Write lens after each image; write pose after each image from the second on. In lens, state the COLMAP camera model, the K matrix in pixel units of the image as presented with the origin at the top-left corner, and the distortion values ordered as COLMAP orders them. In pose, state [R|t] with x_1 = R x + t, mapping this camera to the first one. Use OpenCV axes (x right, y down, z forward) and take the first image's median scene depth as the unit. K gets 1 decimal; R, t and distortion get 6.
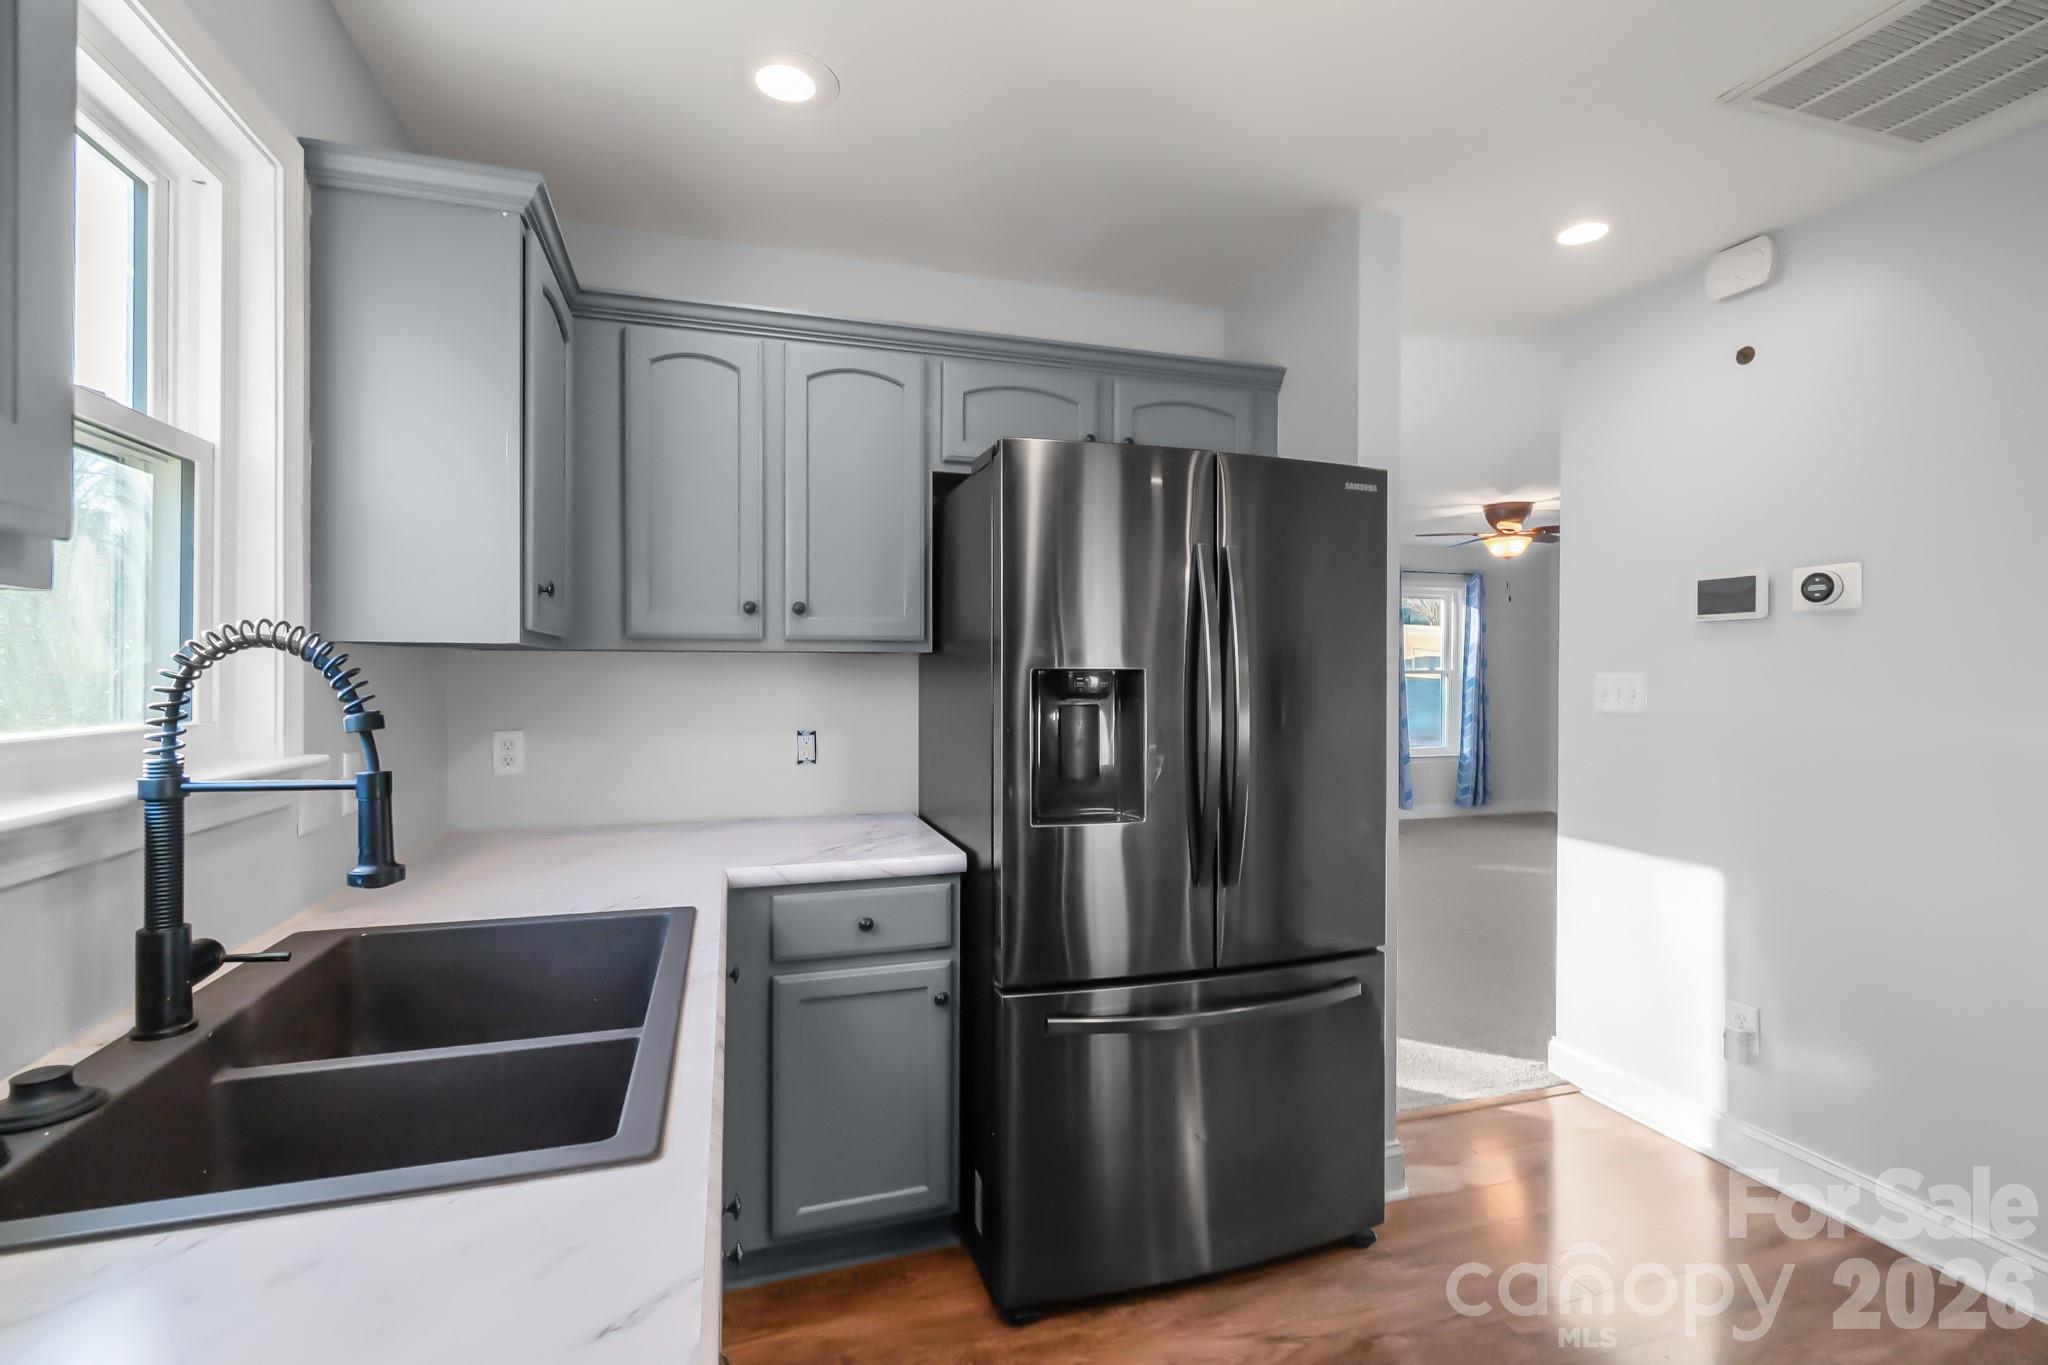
lens RADIAL K [[939.6, 0, 1024.0], [0, 939.6, 682.5], [0, 0, 1]] dist [0.001010, -0.000281]
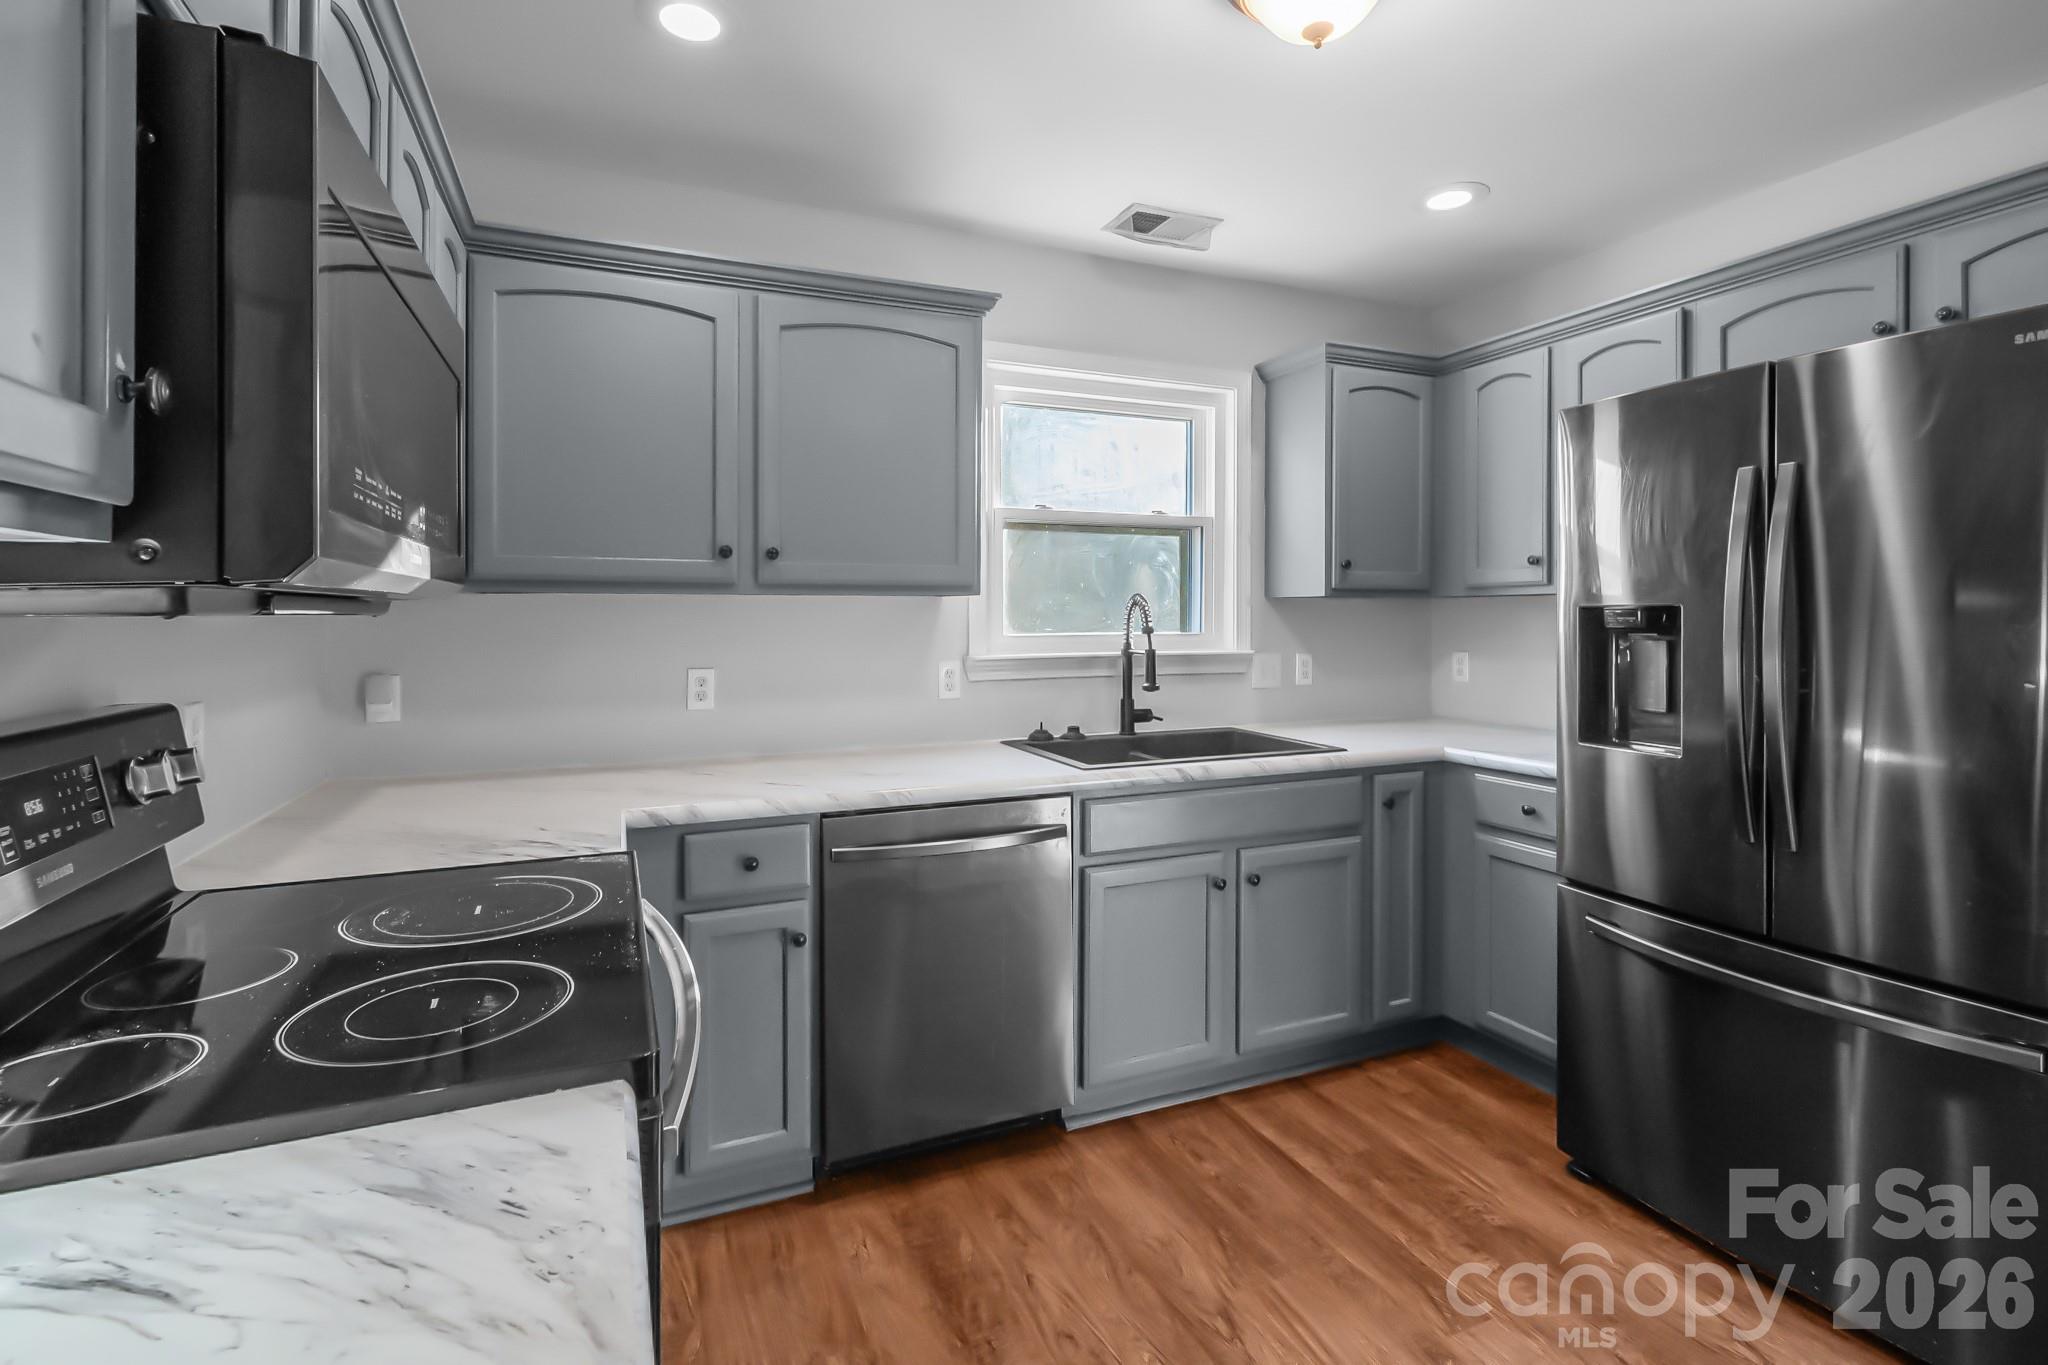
lens RADIAL K [[938.4, 0, 1026.2], [0, 938.4, 617.0], [0, 0, 1]] dist [0.002767, -0.000155]
pose [[0.101510, -0.003754, -0.994827, 1.038746], [-0.007652, 0.999960, -0.004554, 0.009958], [0.994805, 0.008074, 0.101477, 0.204678]]
